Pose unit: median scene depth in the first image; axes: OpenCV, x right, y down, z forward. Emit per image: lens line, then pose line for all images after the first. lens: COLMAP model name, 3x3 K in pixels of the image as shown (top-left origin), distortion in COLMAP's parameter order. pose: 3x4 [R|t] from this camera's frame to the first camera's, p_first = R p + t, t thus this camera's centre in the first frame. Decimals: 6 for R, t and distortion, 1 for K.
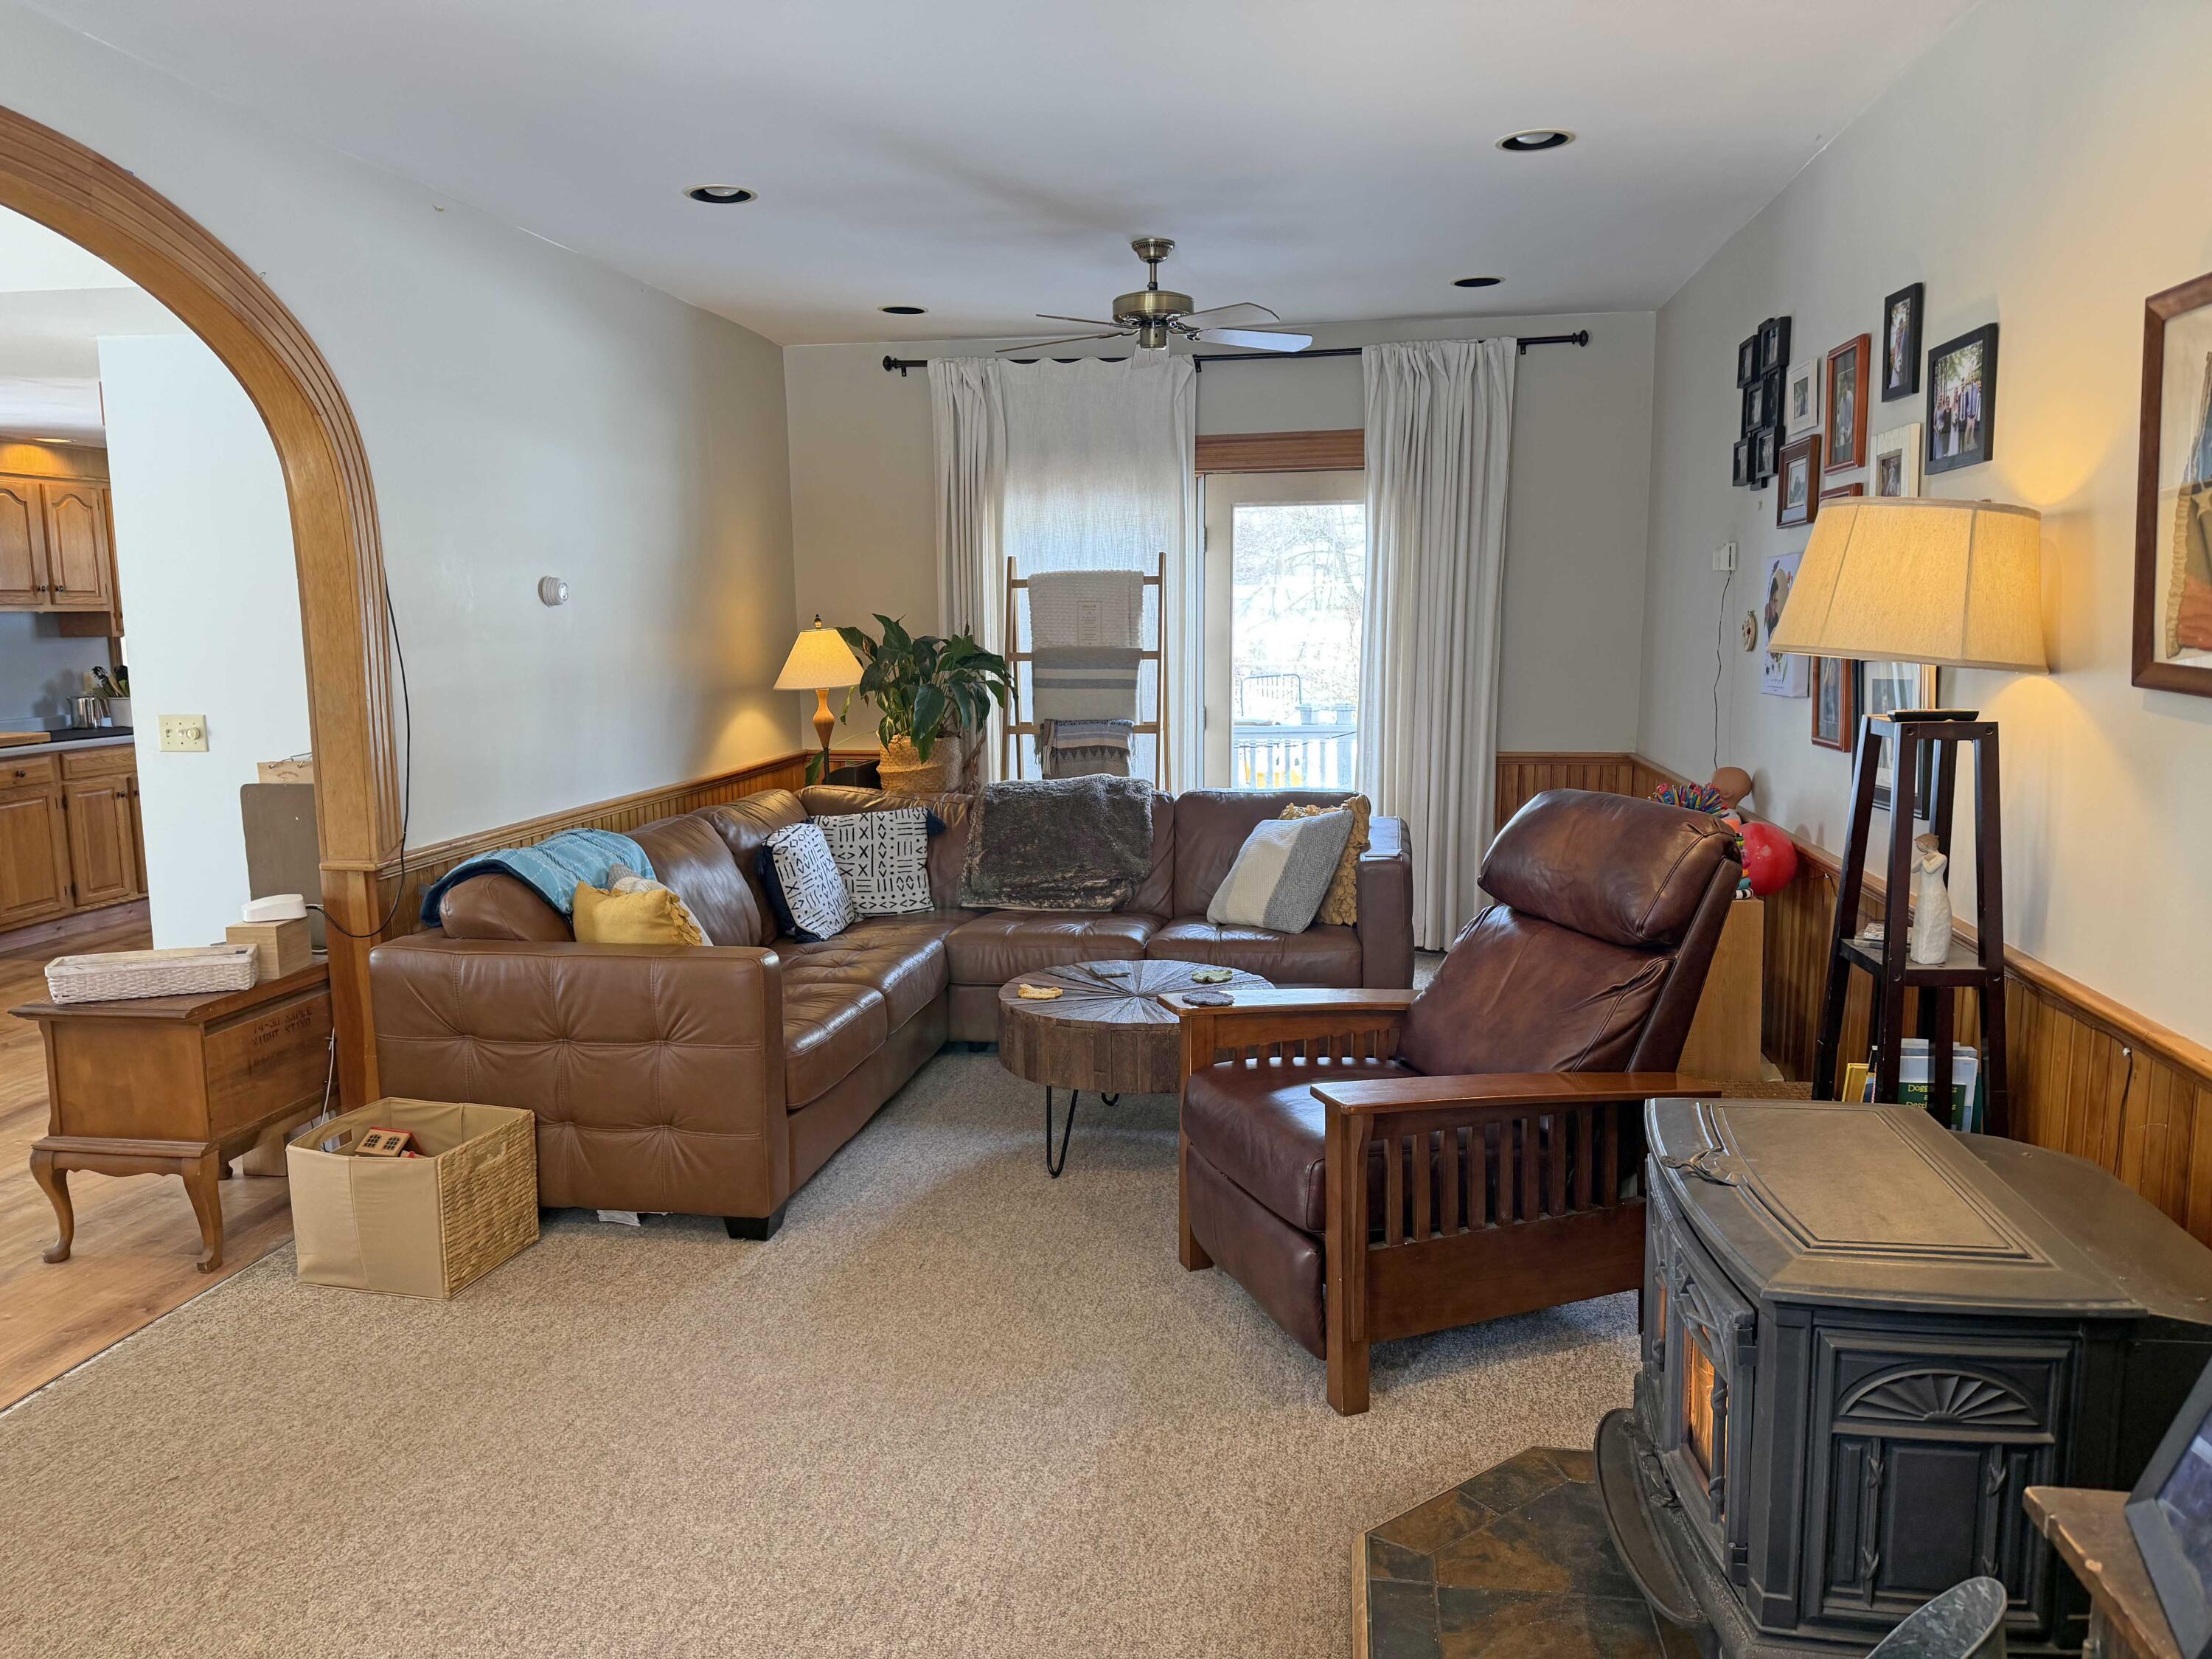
lens RADIAL K [[1569.5, 0, 1106.0], [0, 1569.5, 829.5], [0, 0, 1]] dist [0.000159, -0.000028]
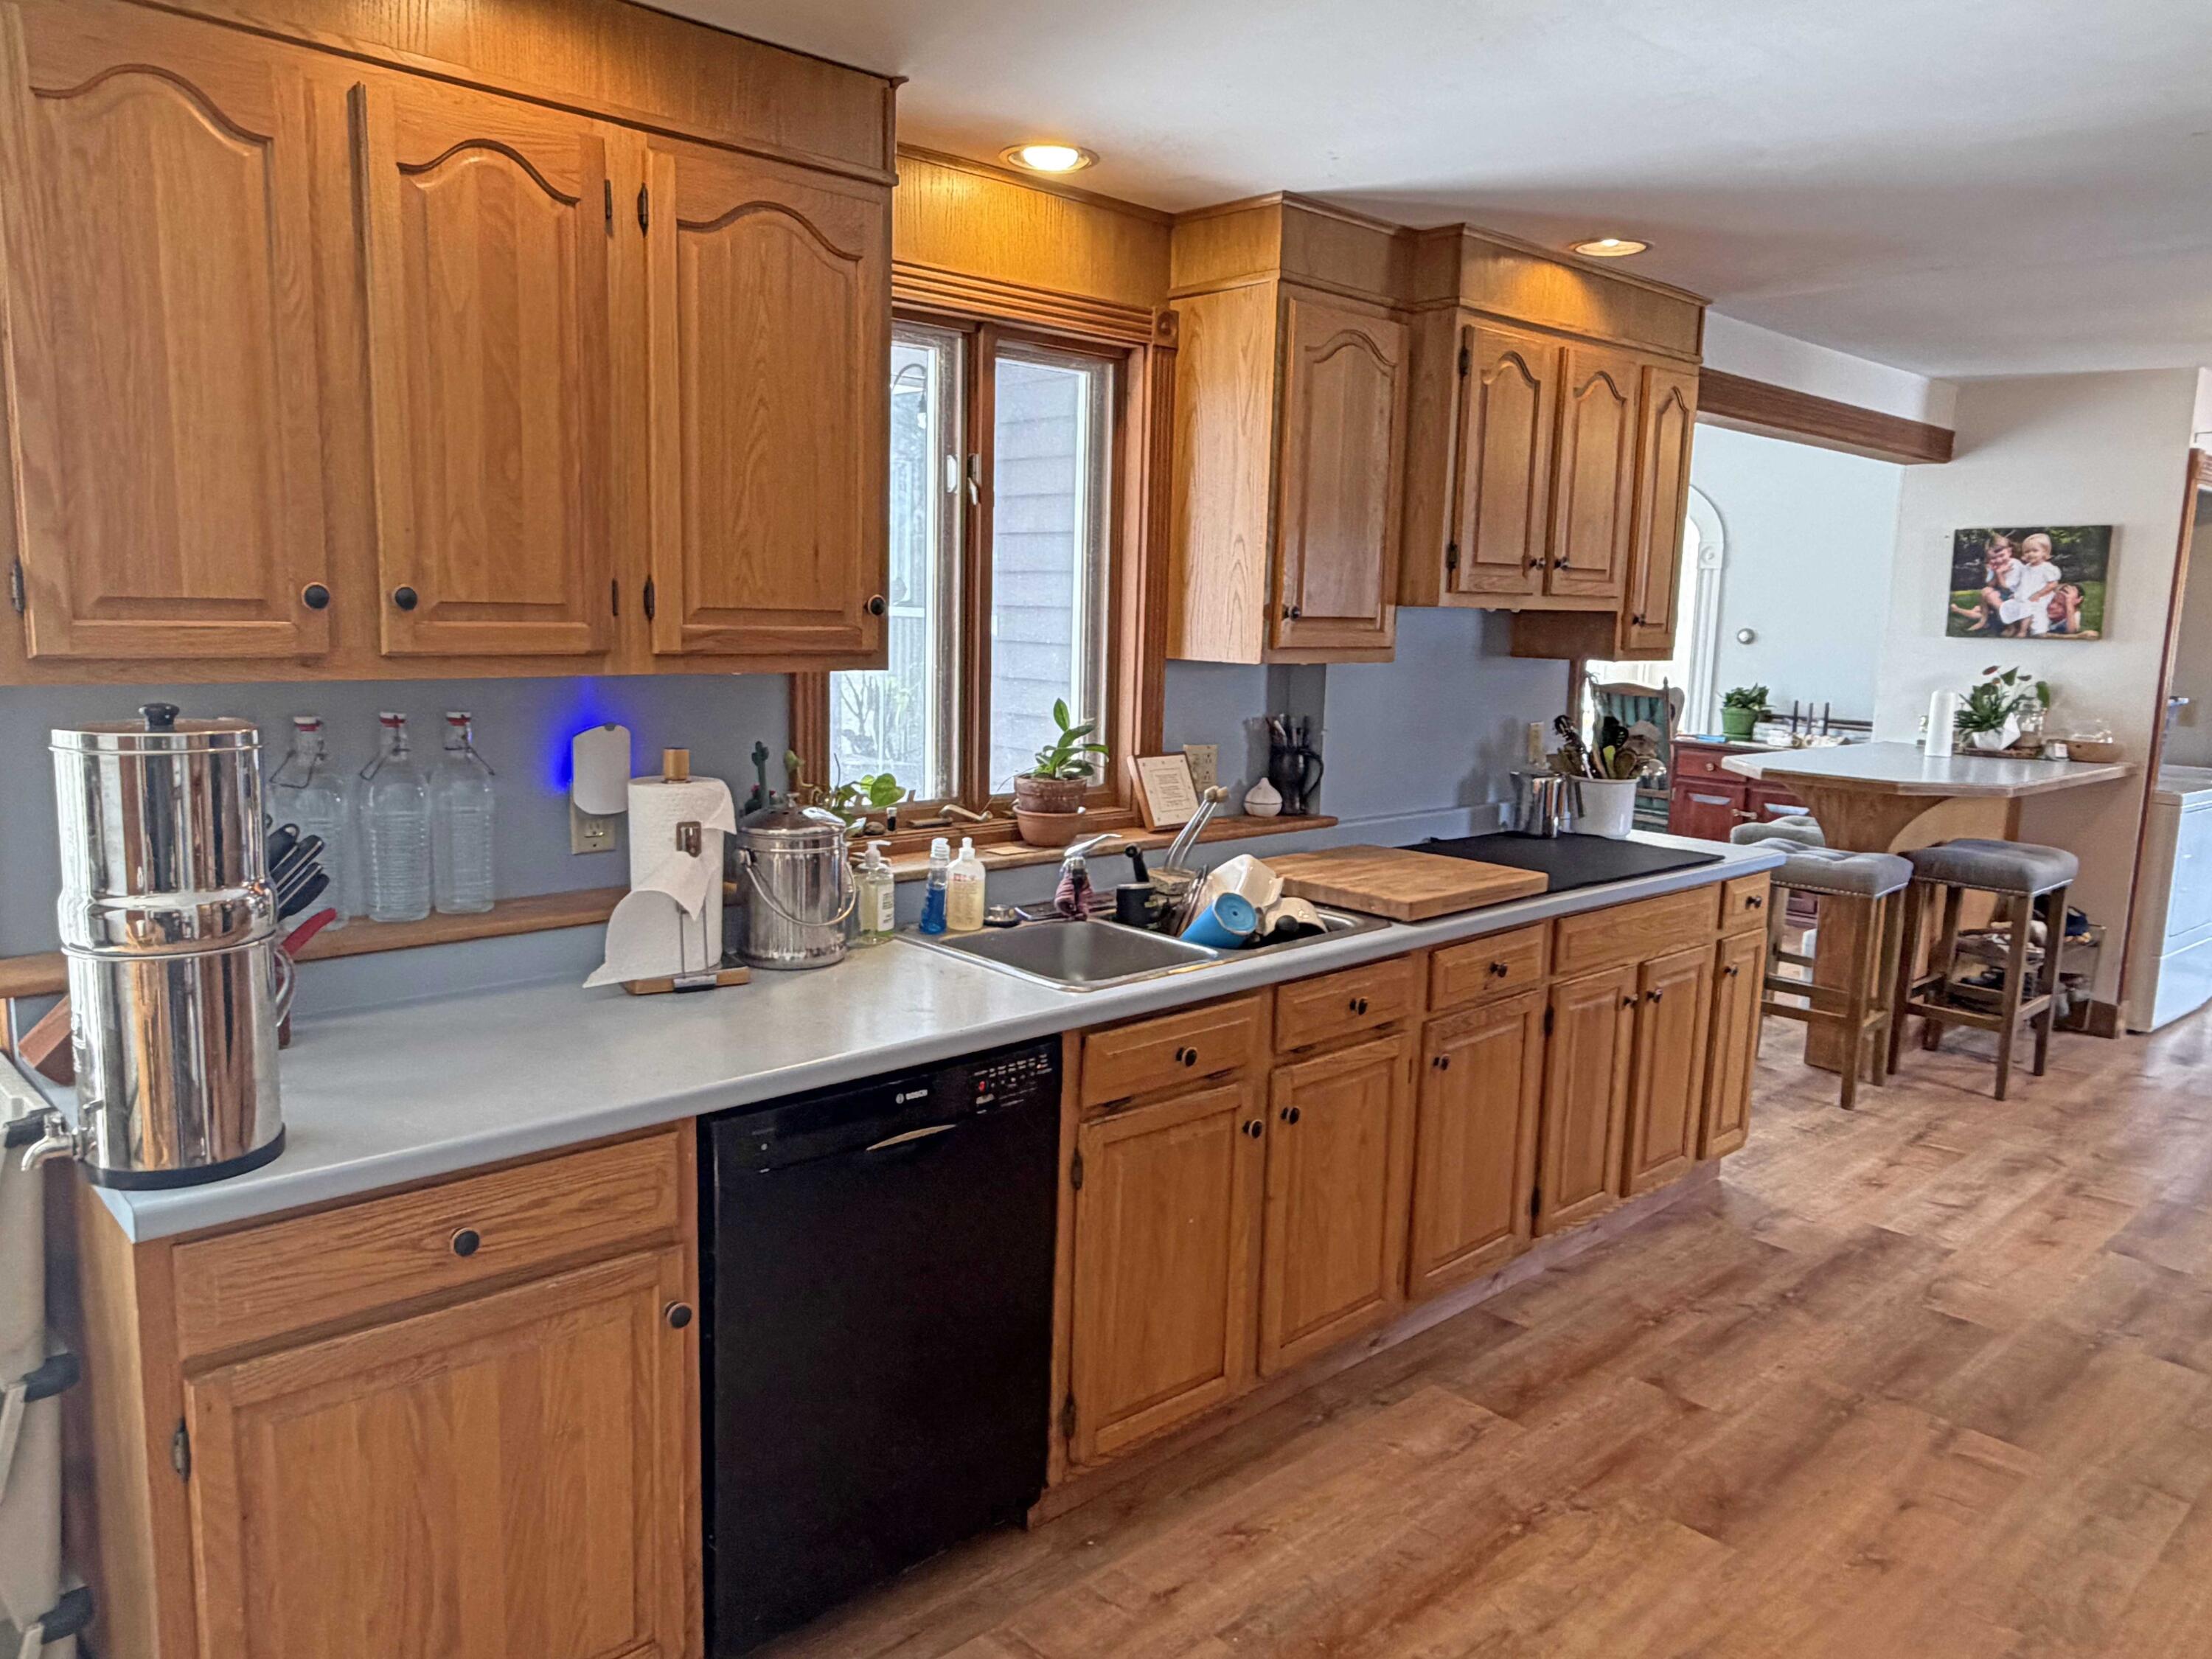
lens RADIAL K [[1546.7, 0, 1106.0], [0, 1546.7, 829.5], [0, 0, 1]] dist [-0.000583, -0.002852]
pose [[0.794790, 0.119380, -0.595027, -0.483774], [-0.117045, 0.992207, 0.042726, -0.075176], [0.595490, 0.035687, 0.802569, 0.531717]]
